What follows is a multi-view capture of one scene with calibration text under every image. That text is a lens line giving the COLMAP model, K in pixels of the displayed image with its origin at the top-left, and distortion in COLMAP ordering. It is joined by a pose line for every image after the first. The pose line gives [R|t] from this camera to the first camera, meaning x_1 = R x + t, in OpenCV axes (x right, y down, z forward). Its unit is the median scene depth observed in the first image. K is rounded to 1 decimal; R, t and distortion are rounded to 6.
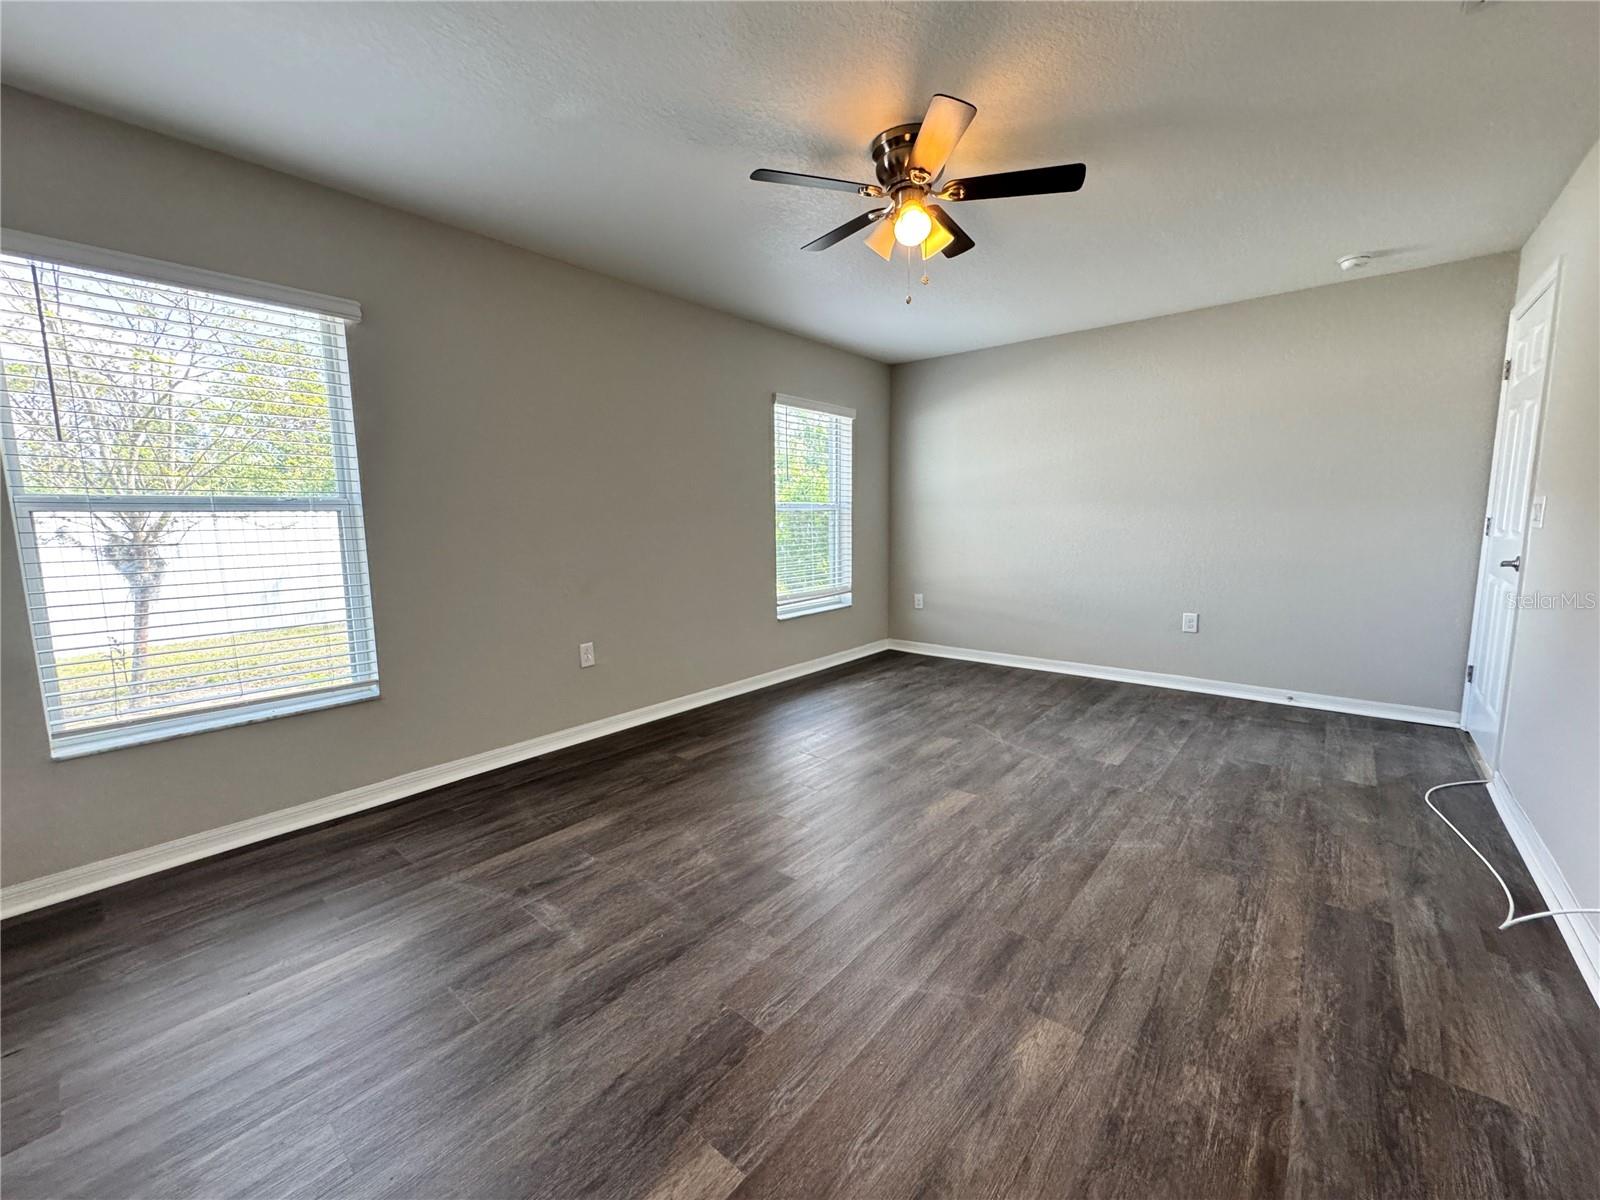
lens RADIAL K [[637.4, 0, 793.6], [0, 637.4, 599.8], [0, 0, 1]] dist [-0.004546, 0.001435]
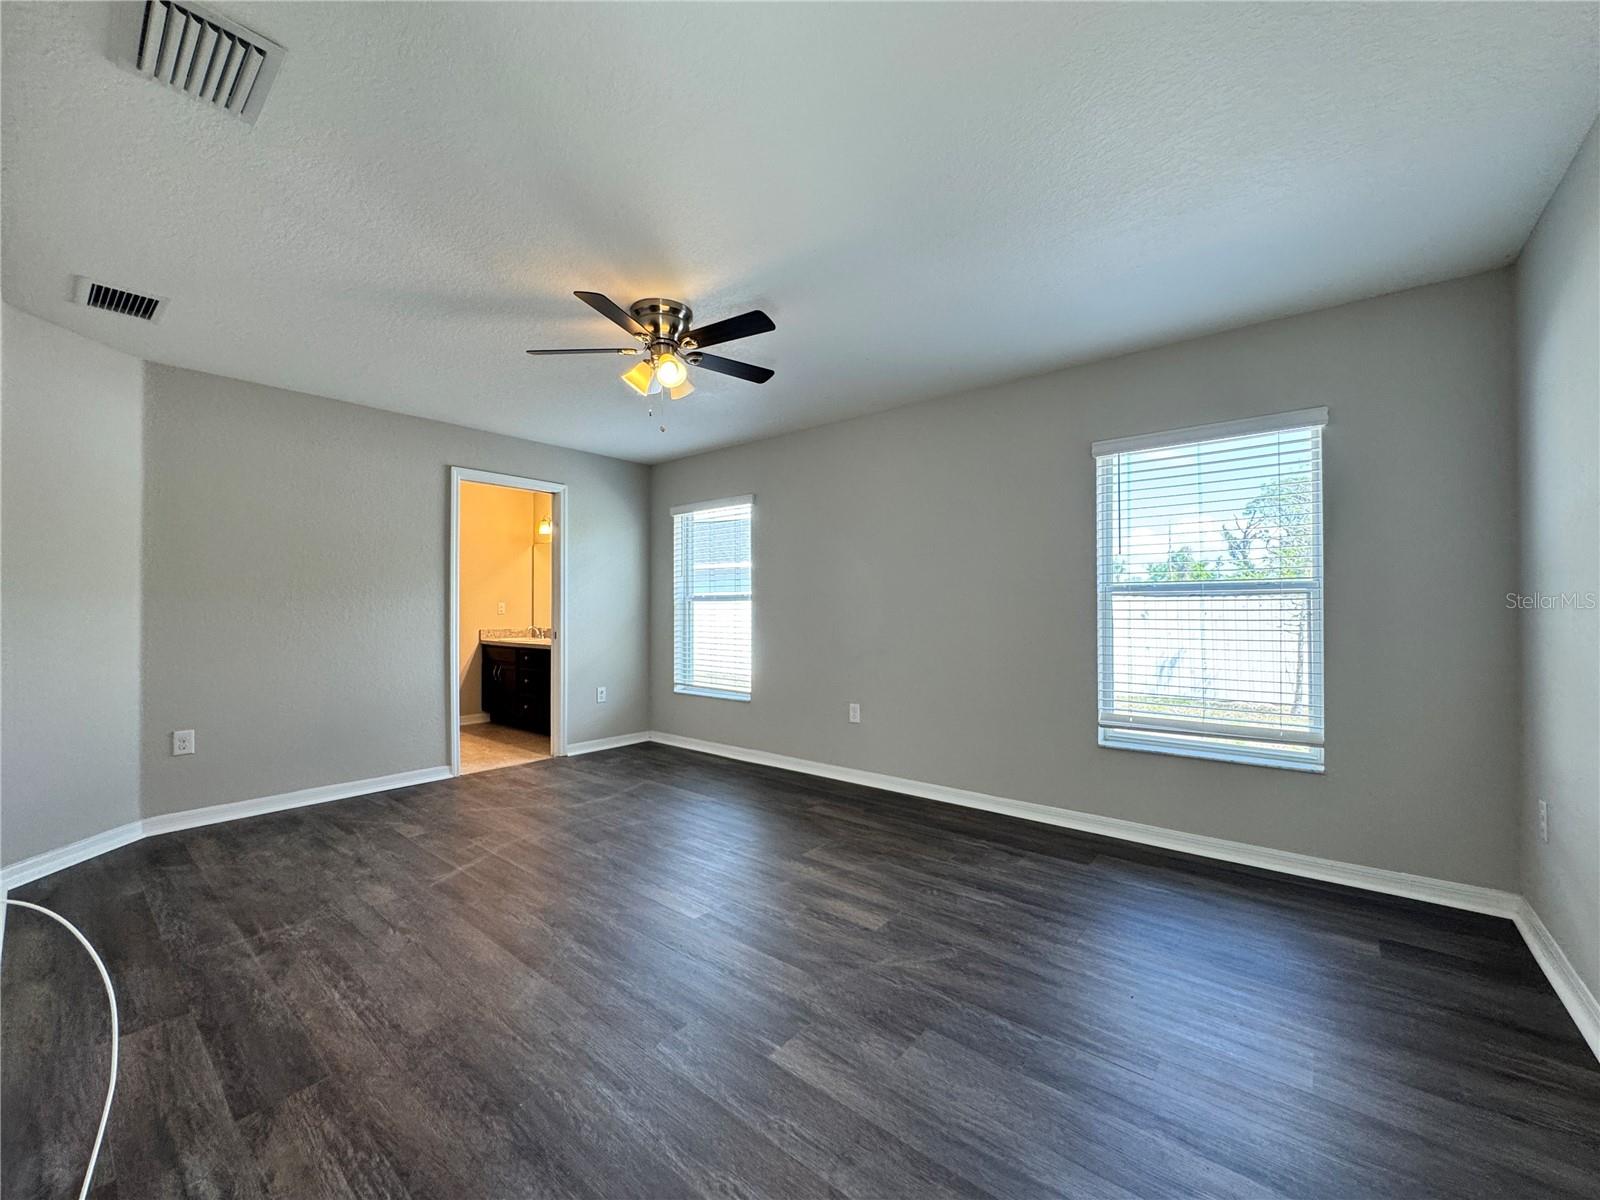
lens RADIAL K [[637.4, 0, 802.5], [0, 637.4, 607.1], [0, 0, 1]] dist [-0.004546, 0.001435]
pose [[0.019421, 0.009806, -0.999763, 1.281357], [-0.126434, 0.991948, 0.007274, -0.161074], [0.991785, 0.126263, 0.020504, 1.179835]]
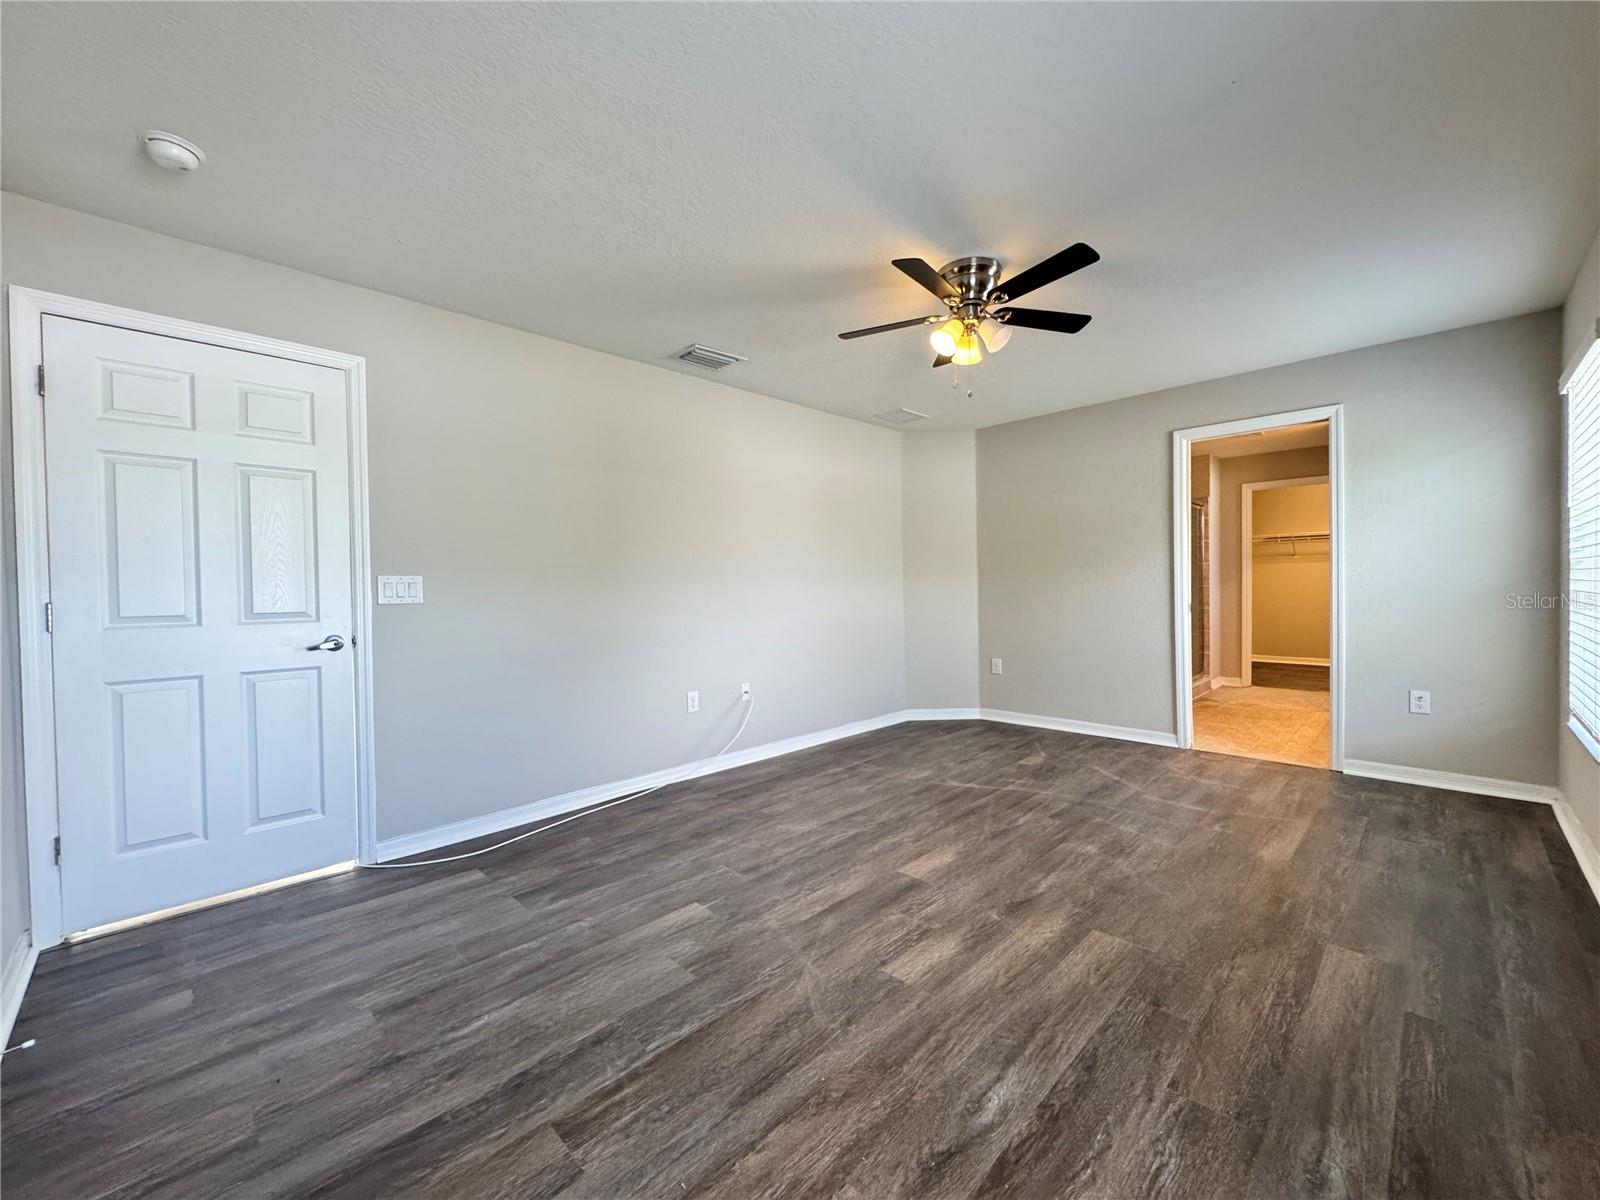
lens RADIAL K [[637.4, 0, 797.1], [0, 637.4, 604.5], [0, 0, 1]] dist [-0.004546, 0.001435]
pose [[-0.996181, 0.028335, 0.082587, 0.381199], [0.040748, 0.987427, 0.152732, -0.255031], [-0.077221, 0.155514, -0.984811, 2.060338]]
